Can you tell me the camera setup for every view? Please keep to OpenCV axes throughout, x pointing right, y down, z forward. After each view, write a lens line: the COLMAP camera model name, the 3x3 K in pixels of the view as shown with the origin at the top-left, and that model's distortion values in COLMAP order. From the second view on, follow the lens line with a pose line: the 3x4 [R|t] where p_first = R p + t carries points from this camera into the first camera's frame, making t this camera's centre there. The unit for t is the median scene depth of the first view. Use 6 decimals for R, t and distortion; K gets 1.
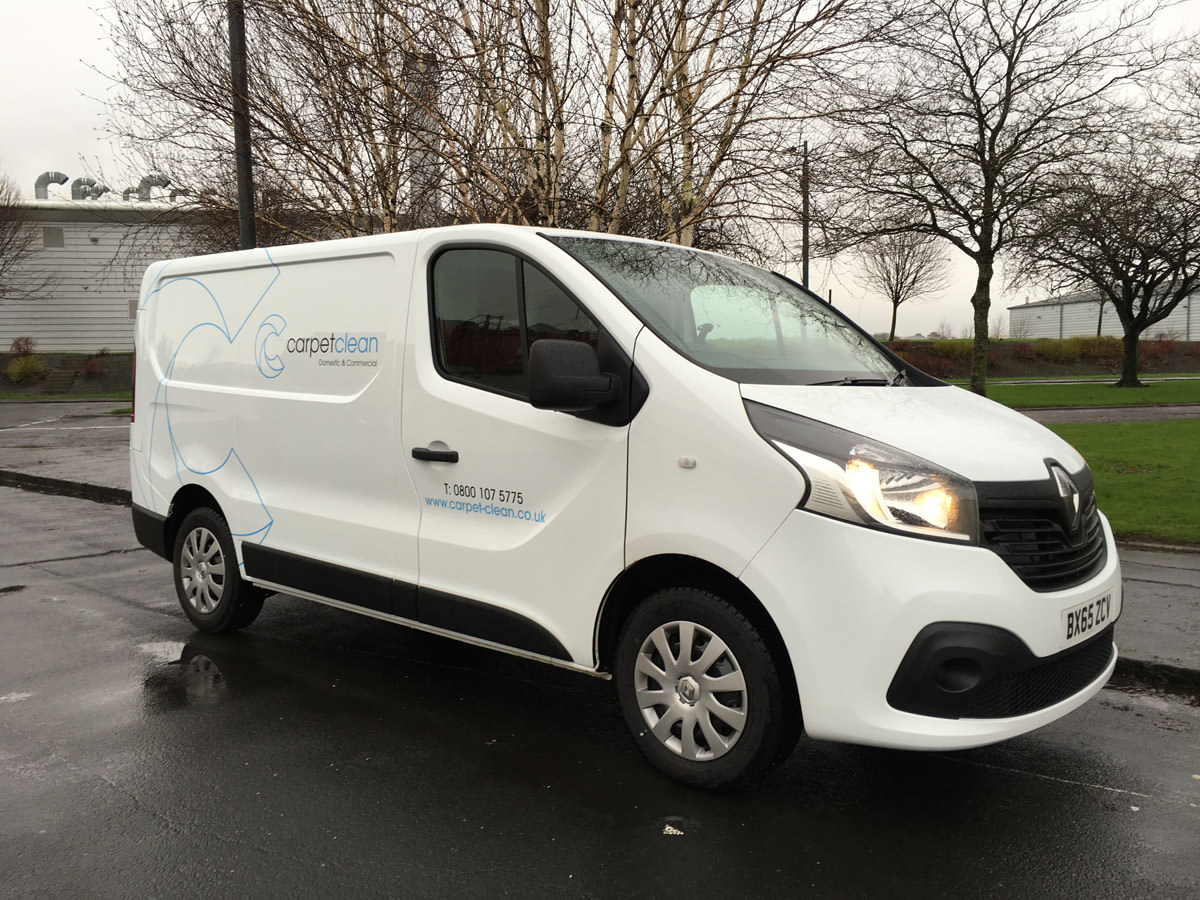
lens RADIAL K [[1093.5, 0, 600.0], [0, 1093.5, 450.0], [0, 0, 1]] dist [0.038494, 0.005086]
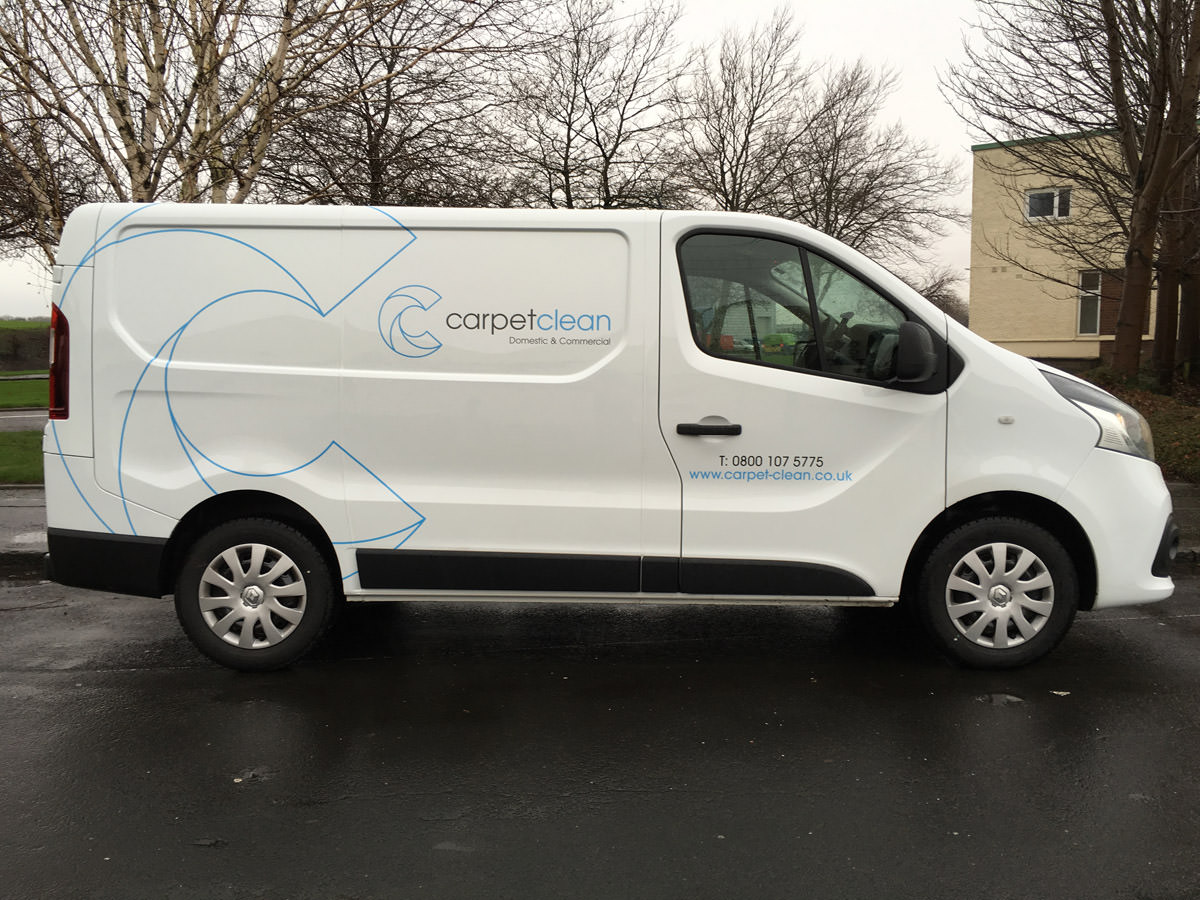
lens RADIAL K [[984.7, 0, 600.0], [0, 984.7, 450.0], [0, 0, 1]] dist [0.041920, 0.003793]
pose [[0.730195, -0.055193, 0.681006, -0.851894], [0.048950, 0.998396, 0.028431, -0.007598], [-0.681483, 0.012575, 0.731726, 0.371277]]
